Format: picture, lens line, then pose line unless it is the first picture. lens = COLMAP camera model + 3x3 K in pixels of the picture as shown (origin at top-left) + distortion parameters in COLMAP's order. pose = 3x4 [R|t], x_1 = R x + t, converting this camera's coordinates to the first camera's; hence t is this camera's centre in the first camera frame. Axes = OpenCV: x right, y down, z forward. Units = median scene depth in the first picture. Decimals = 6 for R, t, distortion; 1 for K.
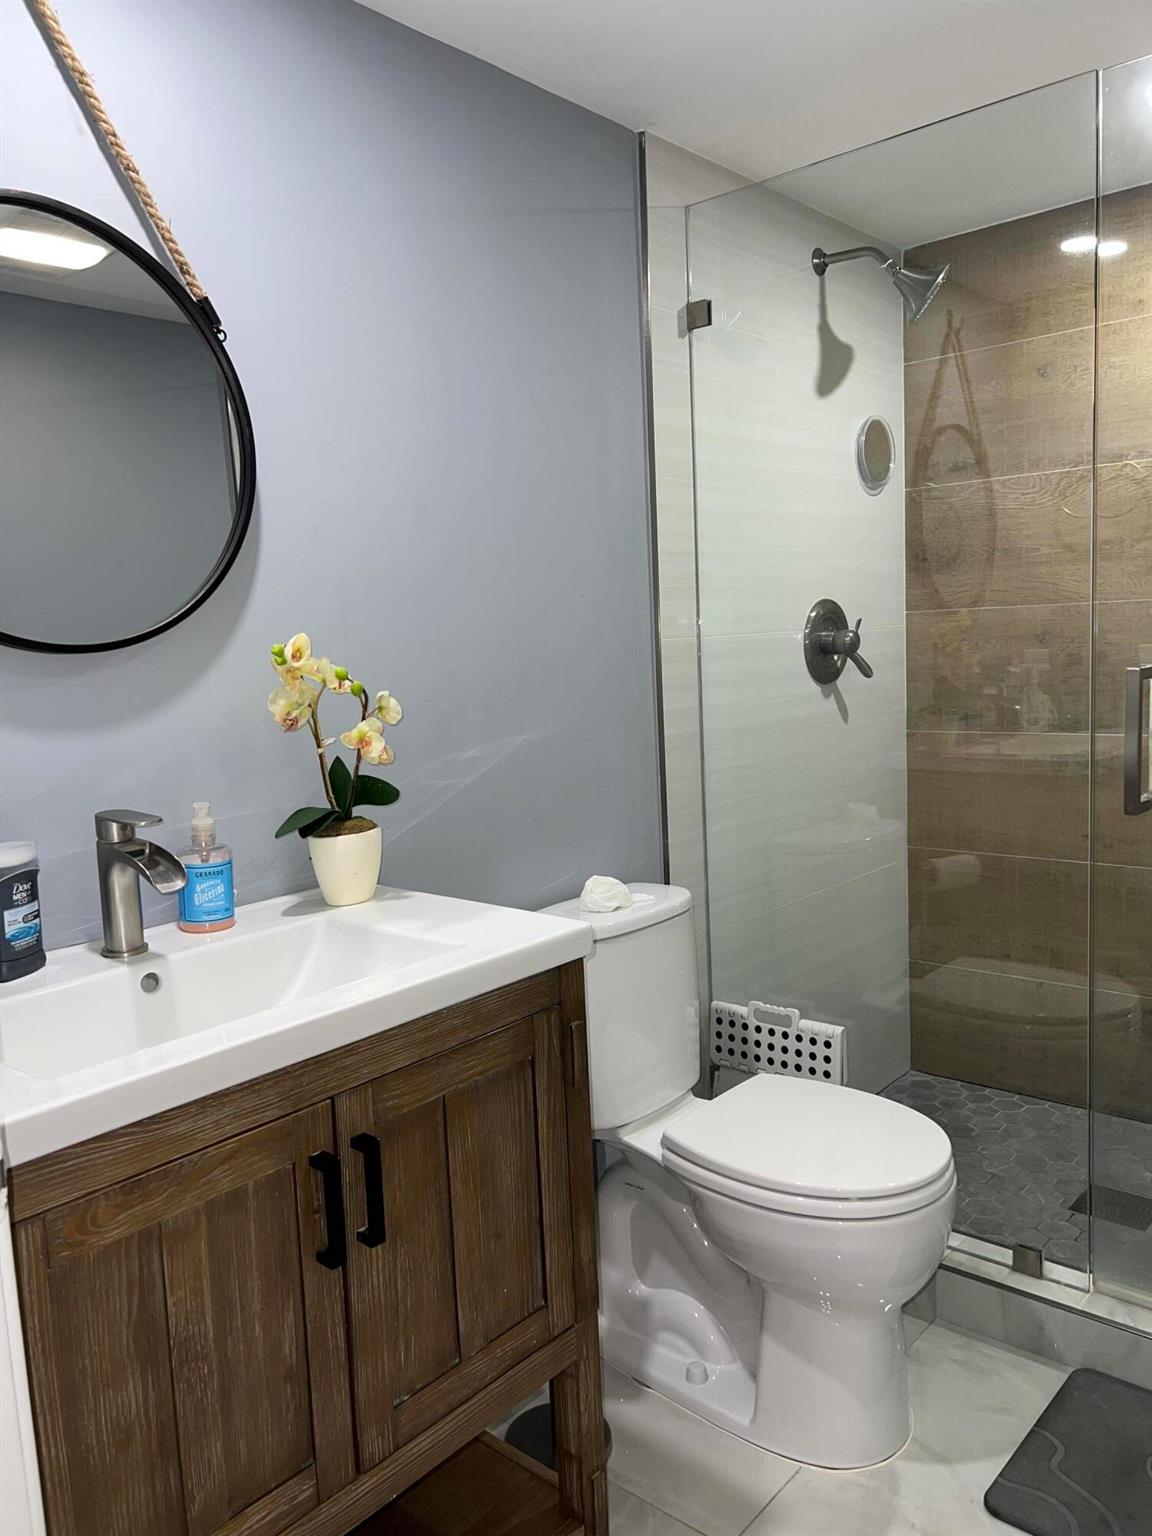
lens RADIAL K [[1162.8, 0, 576.0], [0, 1162.8, 768.0], [0, 0, 1]] dist [0.007956, -0.011826]
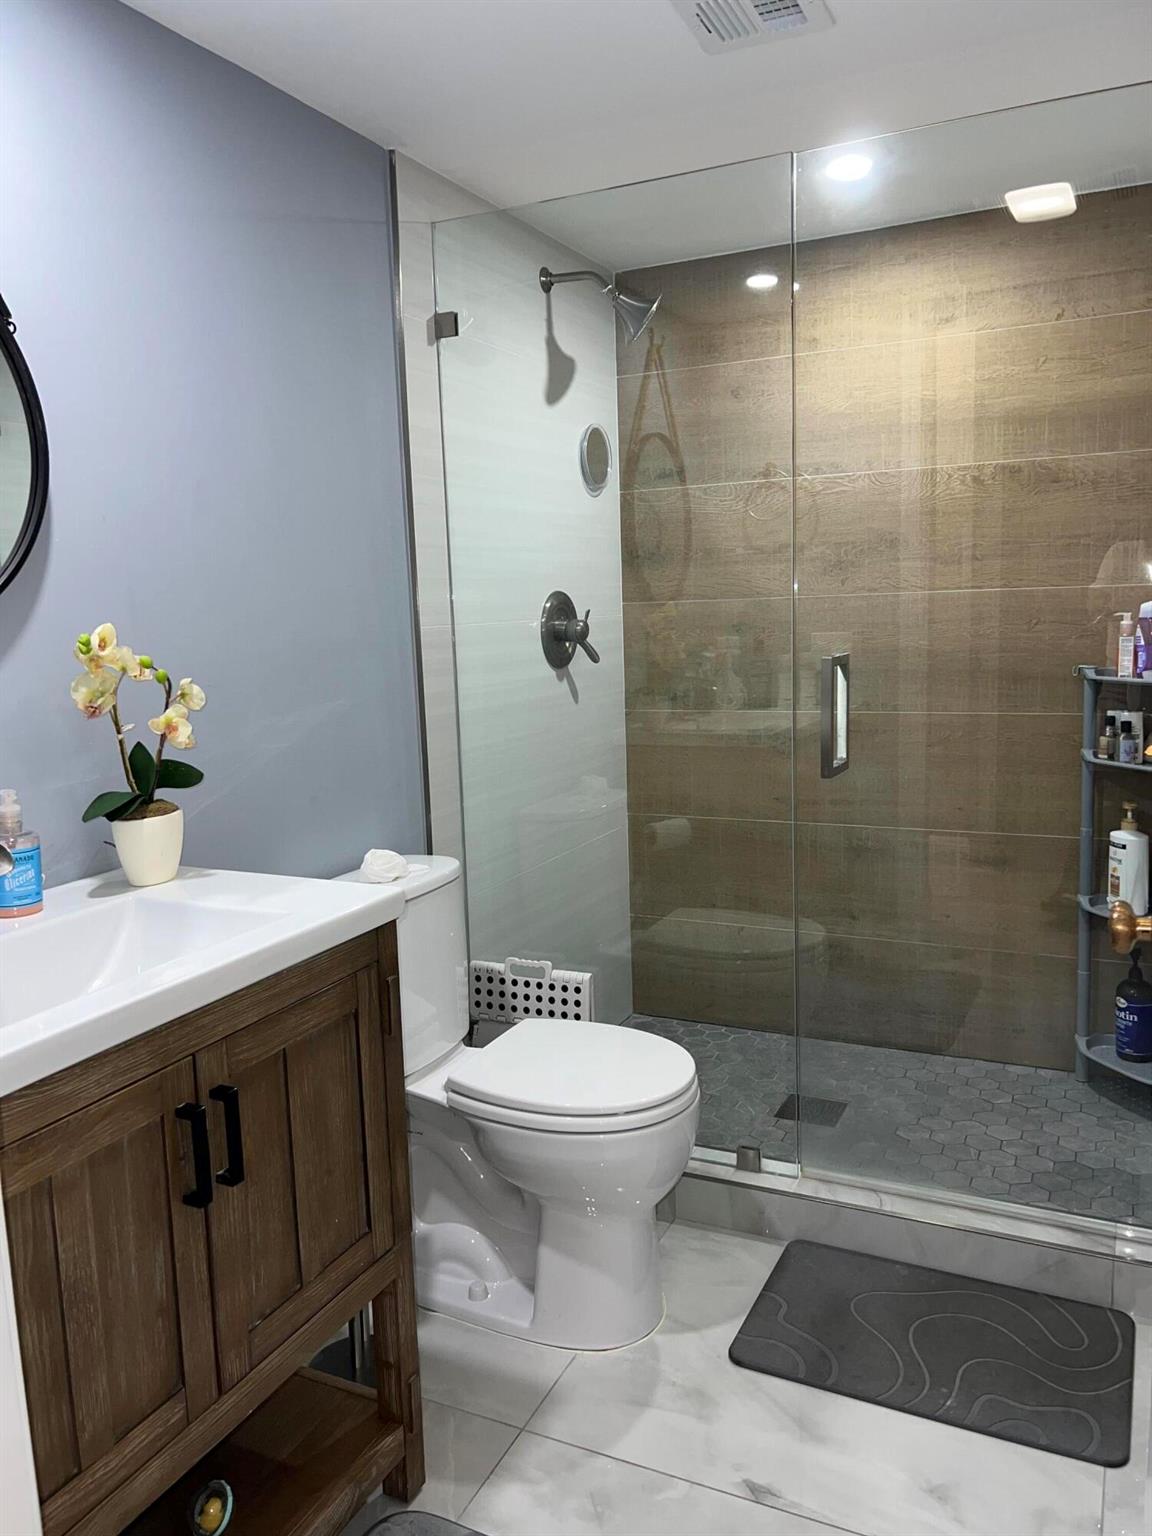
lens RADIAL K [[1161.0, 0, 576.0], [0, 1161.0, 768.0], [0, 0, 1]] dist [0.030508, -0.069555]
pose [[0.963294, -0.024281, 0.267347, -0.090820], [0.019501, 0.999599, 0.020523, -0.000373], [-0.267738, -0.014557, 0.963382, -0.088330]]
